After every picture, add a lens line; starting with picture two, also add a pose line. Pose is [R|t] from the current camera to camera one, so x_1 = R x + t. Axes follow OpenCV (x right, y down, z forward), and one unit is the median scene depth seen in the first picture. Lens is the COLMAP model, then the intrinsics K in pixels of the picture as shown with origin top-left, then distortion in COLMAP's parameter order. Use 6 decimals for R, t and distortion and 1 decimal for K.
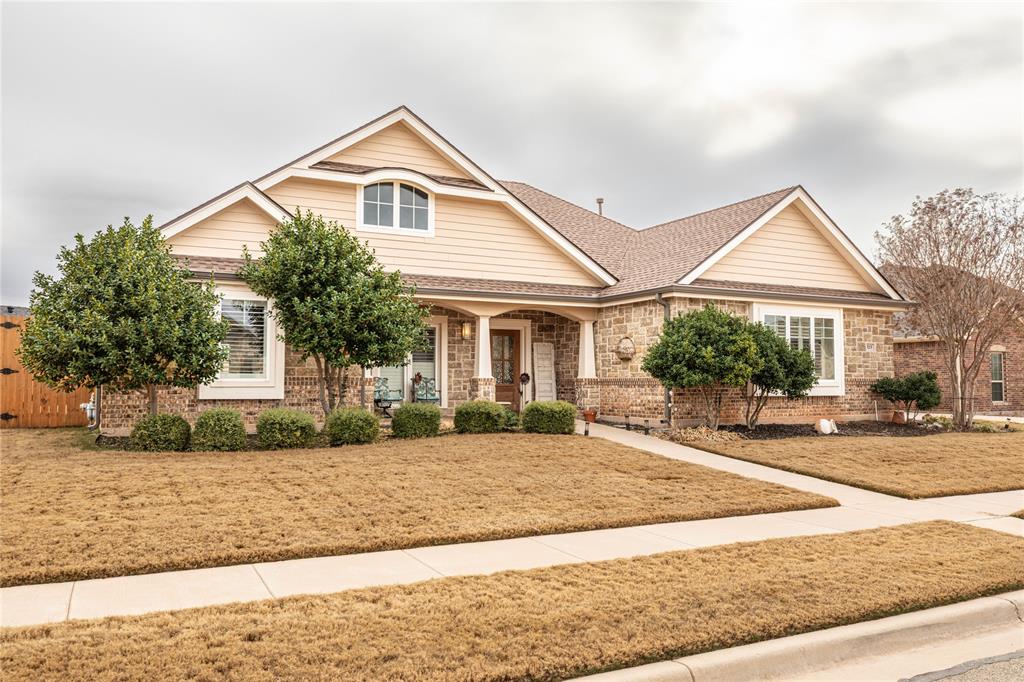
lens RADIAL K [[772.4, 0, 511.7], [0, 772.4, 335.2], [0, 0, 1]] dist [-0.001741, -0.000030]
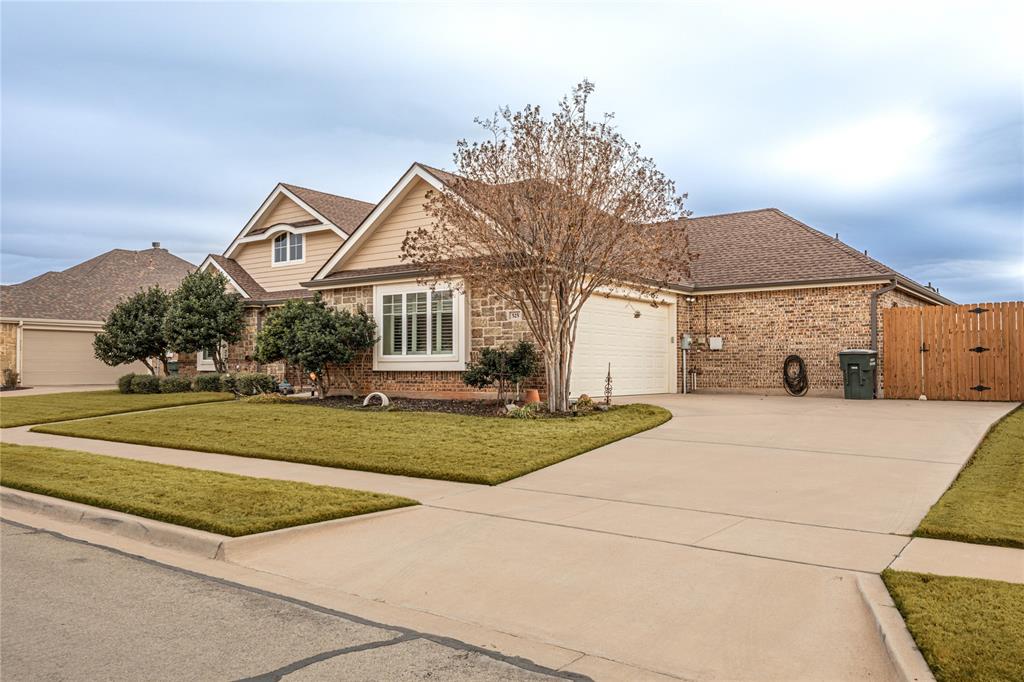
lens RADIAL K [[772.4, 0, 511.6], [0, 772.4, 347.9], [0, 0, 1]] dist [-0.001741, -0.000030]
pose [[0.420316, -0.018870, -0.907181, 1.384395], [0.058231, 0.998284, 0.006215, 0.050863], [0.905507, -0.055438, 0.420694, 0.697902]]
